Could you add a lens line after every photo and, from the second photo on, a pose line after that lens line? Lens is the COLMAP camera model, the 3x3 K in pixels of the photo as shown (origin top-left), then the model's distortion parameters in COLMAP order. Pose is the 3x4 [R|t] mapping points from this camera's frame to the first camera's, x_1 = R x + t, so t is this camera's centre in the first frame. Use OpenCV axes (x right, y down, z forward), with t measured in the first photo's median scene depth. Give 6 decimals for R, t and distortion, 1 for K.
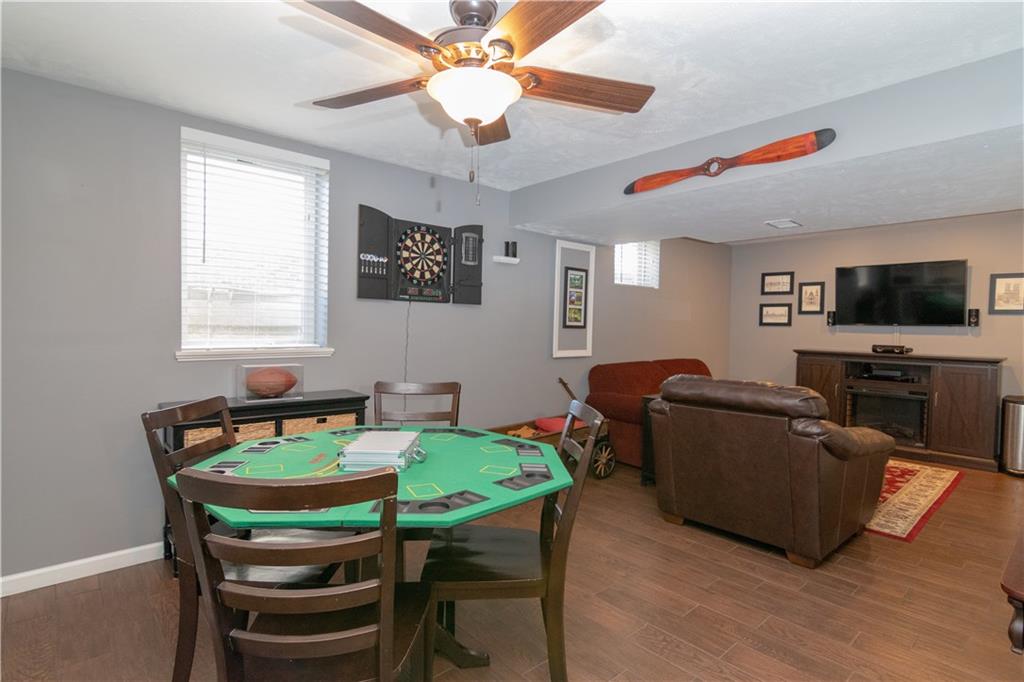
lens RADIAL K [[514.5, 0, 506.1], [0, 514.5, 341.2], [0, 0, 1]] dist [-0.004057, 0.002094]
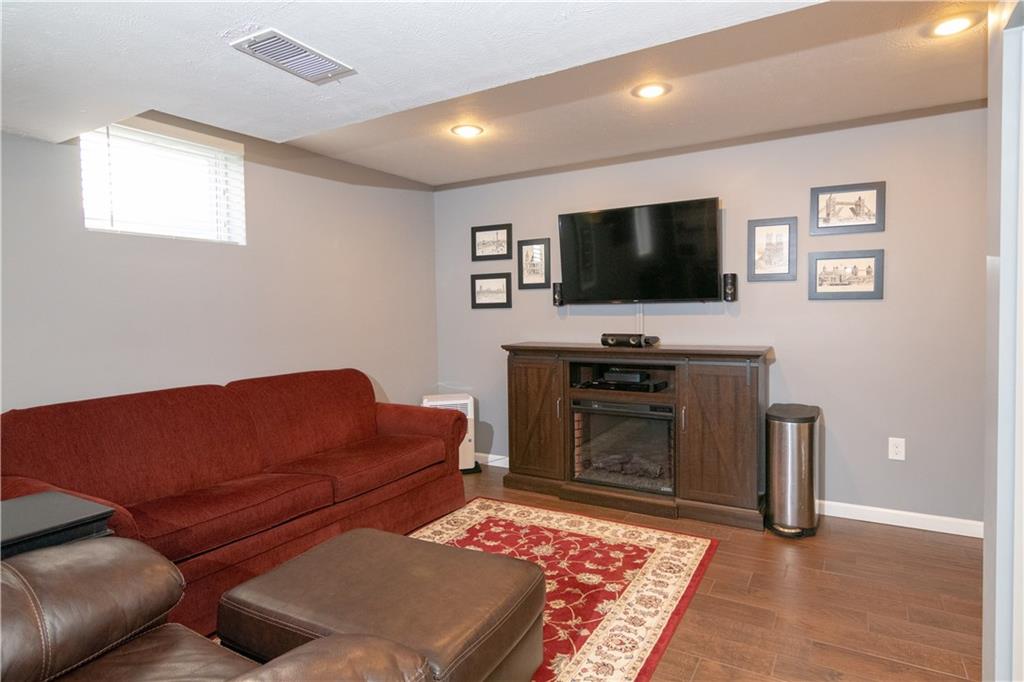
lens RADIAL K [[577.4, 0, 515.3], [0, 577.4, 337.7], [0, 0, 1]] dist [0.001677, -0.000117]
pose [[0.947528, -0.046553, 0.316264, 0.374655], [0.042569, 0.998903, 0.019500, -0.006375], [-0.316825, -0.005014, 0.948471, 0.349394]]
